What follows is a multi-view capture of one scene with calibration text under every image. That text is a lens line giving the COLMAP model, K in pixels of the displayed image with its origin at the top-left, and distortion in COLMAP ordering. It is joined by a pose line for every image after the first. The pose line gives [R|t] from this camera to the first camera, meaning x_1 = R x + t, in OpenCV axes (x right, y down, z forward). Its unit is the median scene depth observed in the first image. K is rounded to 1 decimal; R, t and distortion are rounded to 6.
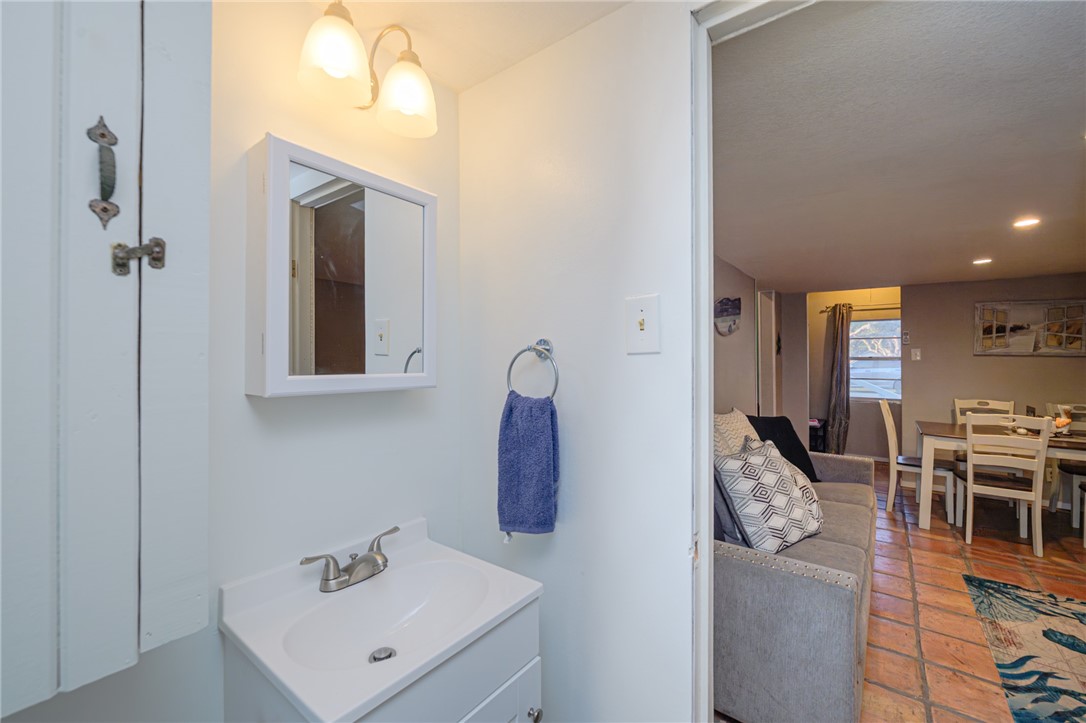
lens RADIAL K [[437.1, 0, 574.9], [0, 437.1, 358.2], [0, 0, 1]] dist [0.000529, 0.000101]
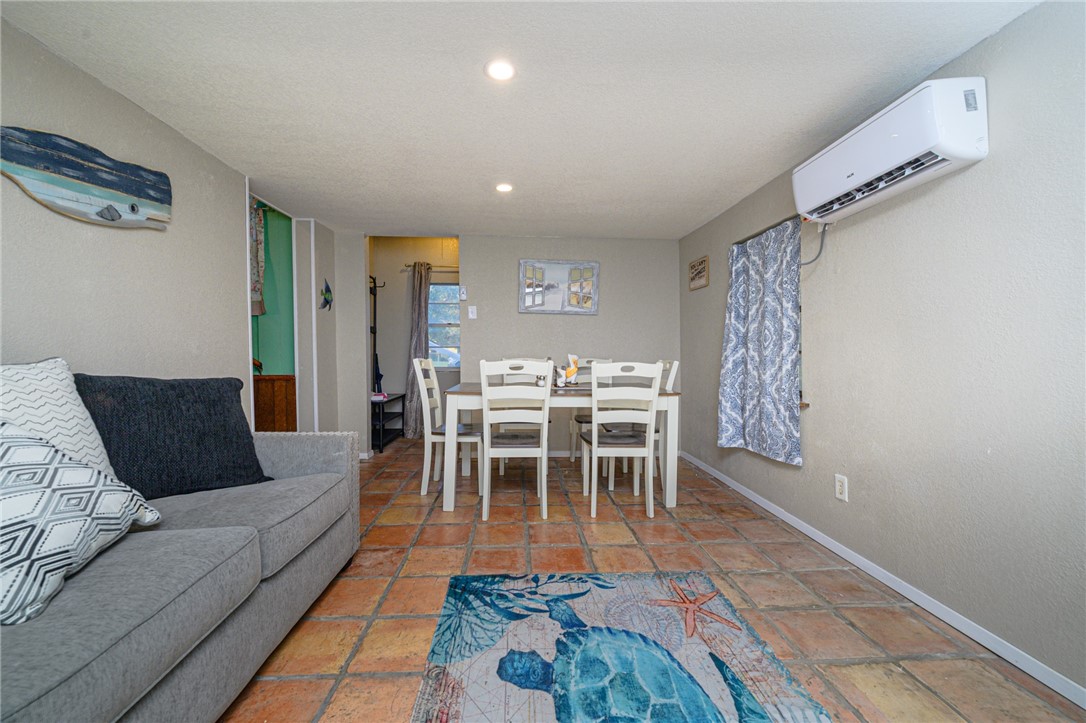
lens RADIAL K [[433.9, 0, 542.6], [0, 433.9, 351.6], [0, 0, 1]] dist [-0.001204, 0.000083]
pose [[0.770719, -0.003259, 0.637167, 0.556727], [-0.001877, 0.999971, 0.007385, 0.119889], [-0.637173, -0.006887, 0.770690, 0.362701]]
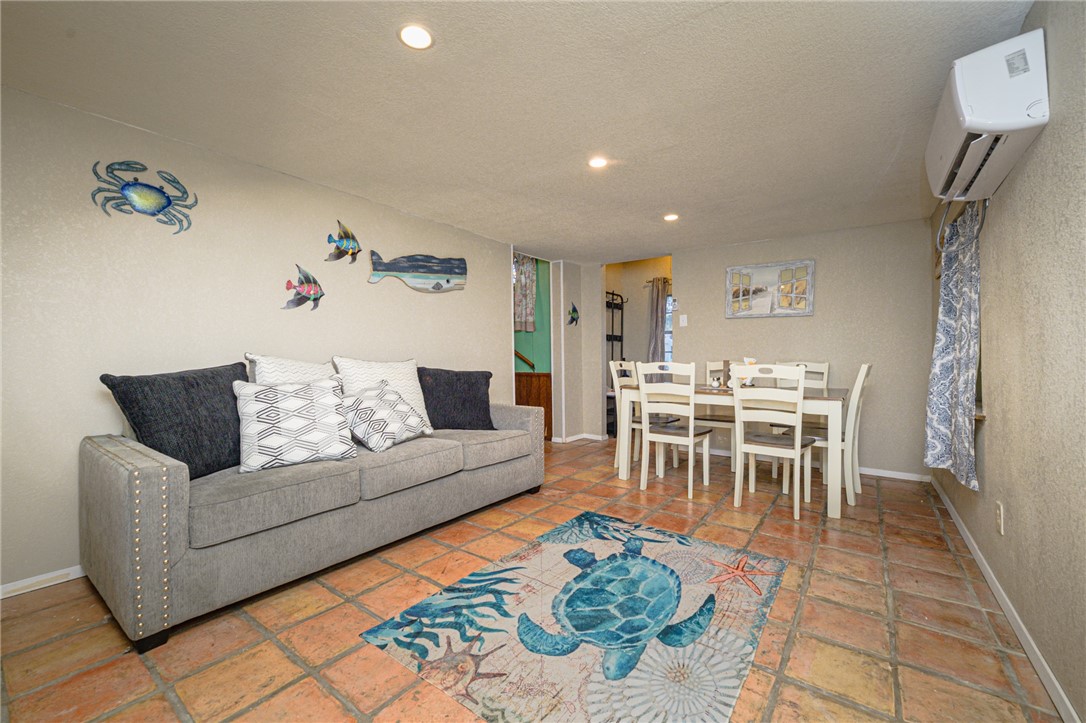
lens RADIAL K [[433.9, 0, 542.6], [0, 433.9, 351.6], [0, 0, 1]] dist [-0.001204, 0.000083]
pose [[0.999973, -0.007333, 0.000867, 0.796487], [0.007338, 0.999954, -0.006173, 0.122450], [-0.000822, 0.006179, 0.999981, -0.032721]]
